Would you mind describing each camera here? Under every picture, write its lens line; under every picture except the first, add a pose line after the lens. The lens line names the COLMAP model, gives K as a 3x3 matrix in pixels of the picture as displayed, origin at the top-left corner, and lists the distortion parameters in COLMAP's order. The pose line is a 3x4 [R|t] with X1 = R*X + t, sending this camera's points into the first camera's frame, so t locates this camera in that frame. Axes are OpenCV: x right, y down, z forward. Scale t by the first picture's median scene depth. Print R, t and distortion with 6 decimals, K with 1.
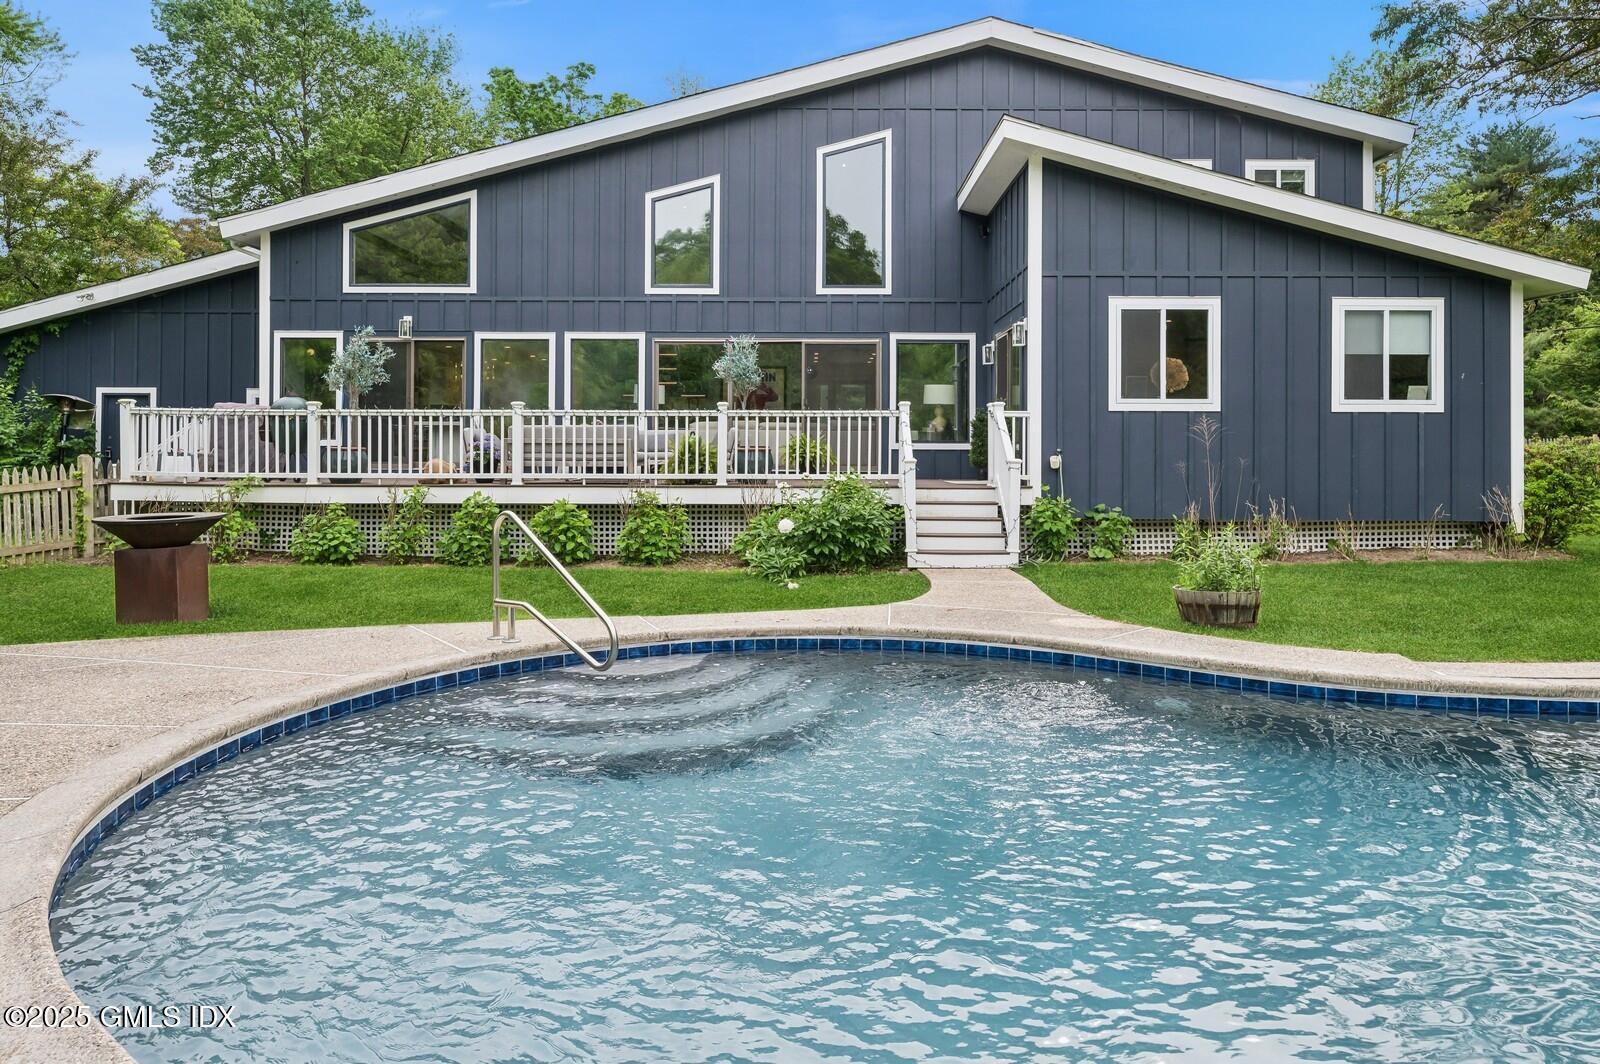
lens RADIAL K [[1026.4, 0, 828.1], [0, 1026.4, 449.9], [0, 0, 1]] dist [-0.001079, -0.003060]
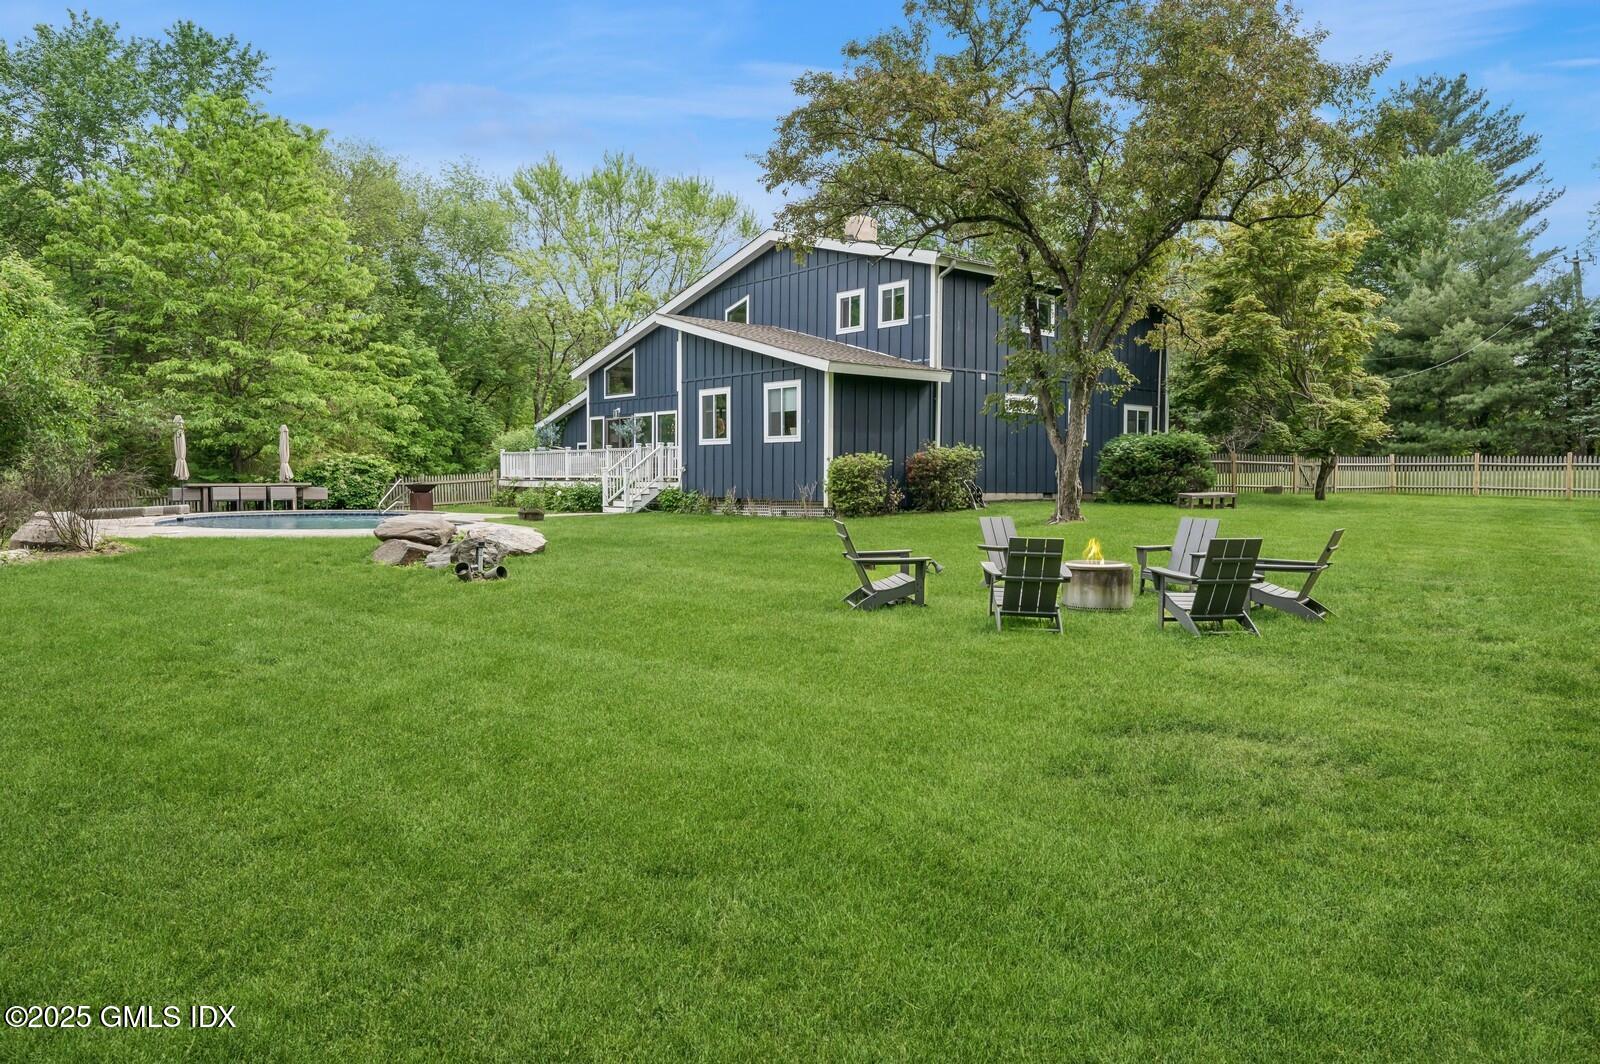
lens RADIAL K [[1093.4, 0, 804.6], [0, 1093.4, 524.2], [0, 0, 1]] dist [-0.001379, 0.001881]
pose [[0.633562, 0.033107, -0.772984, 2.130092], [-0.004810, 0.999233, 0.038855, 0.035723], [0.773677, -0.020899, 0.633235, -0.244739]]
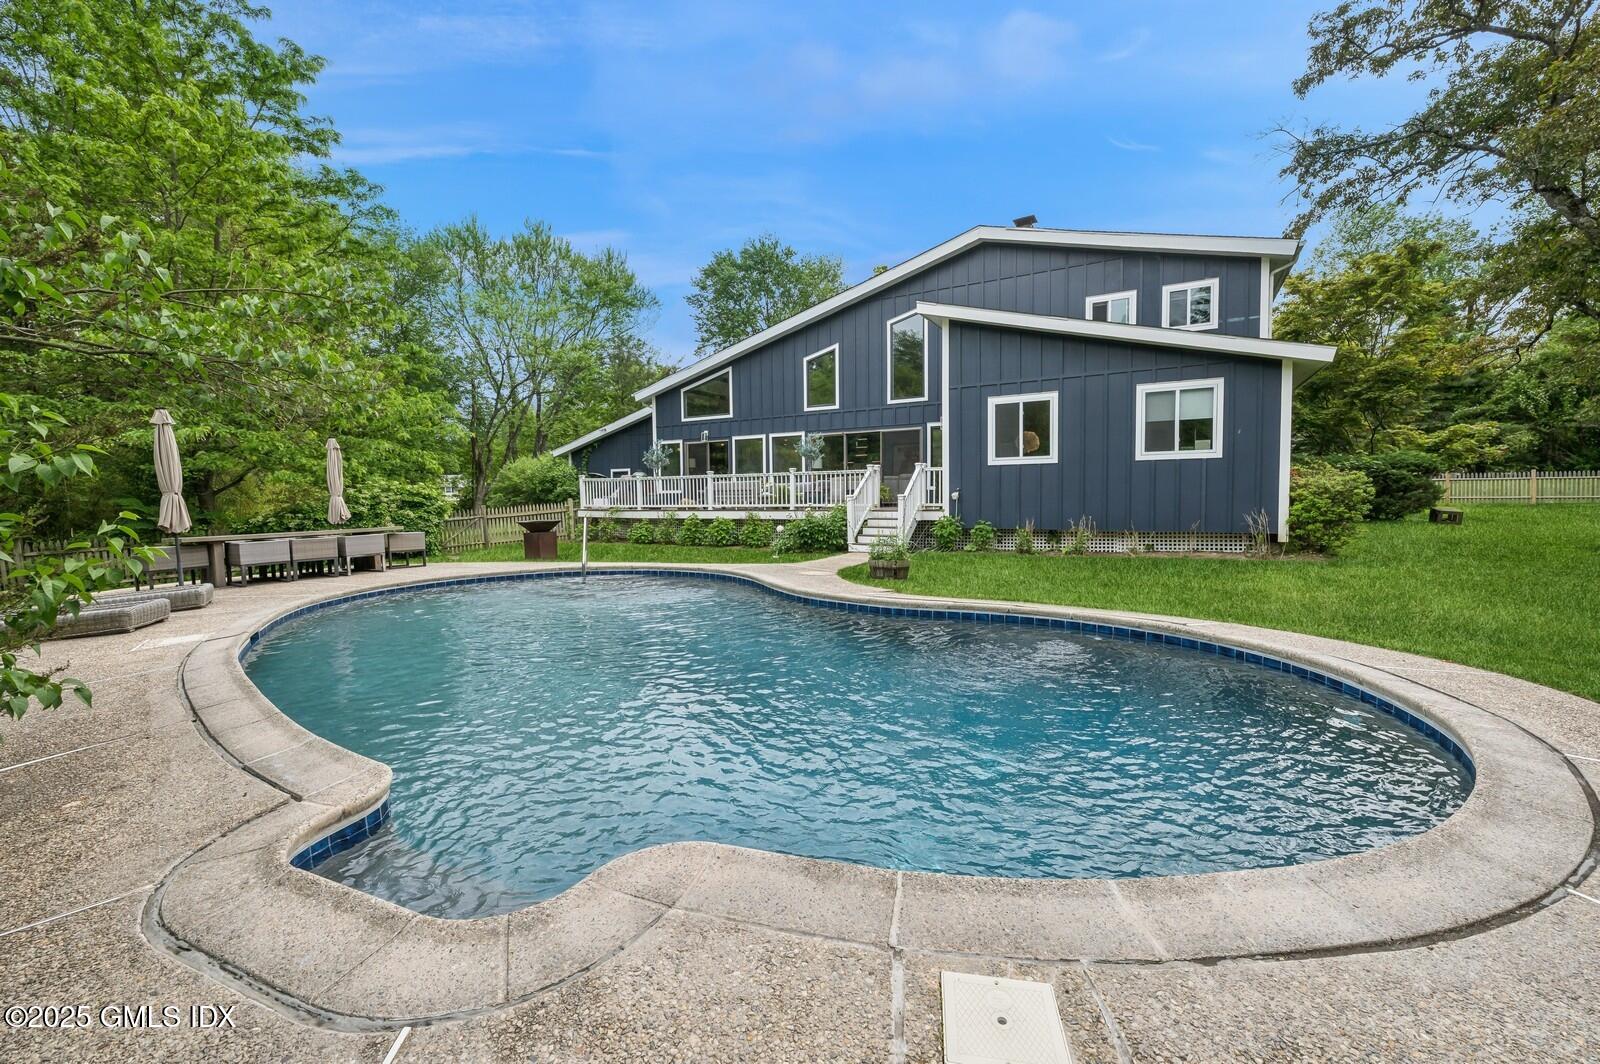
lens RADIAL K [[655.7, 0, 806.7], [0, 655.7, 529.8], [0, 0, 1]] dist [0.004430, -0.000295]
pose [[0.870828, 0.011760, -0.491446, 0.545940], [0.014910, 0.998622, 0.050317, 0.009573], [0.491361, -0.051145, 0.869453, -0.096231]]
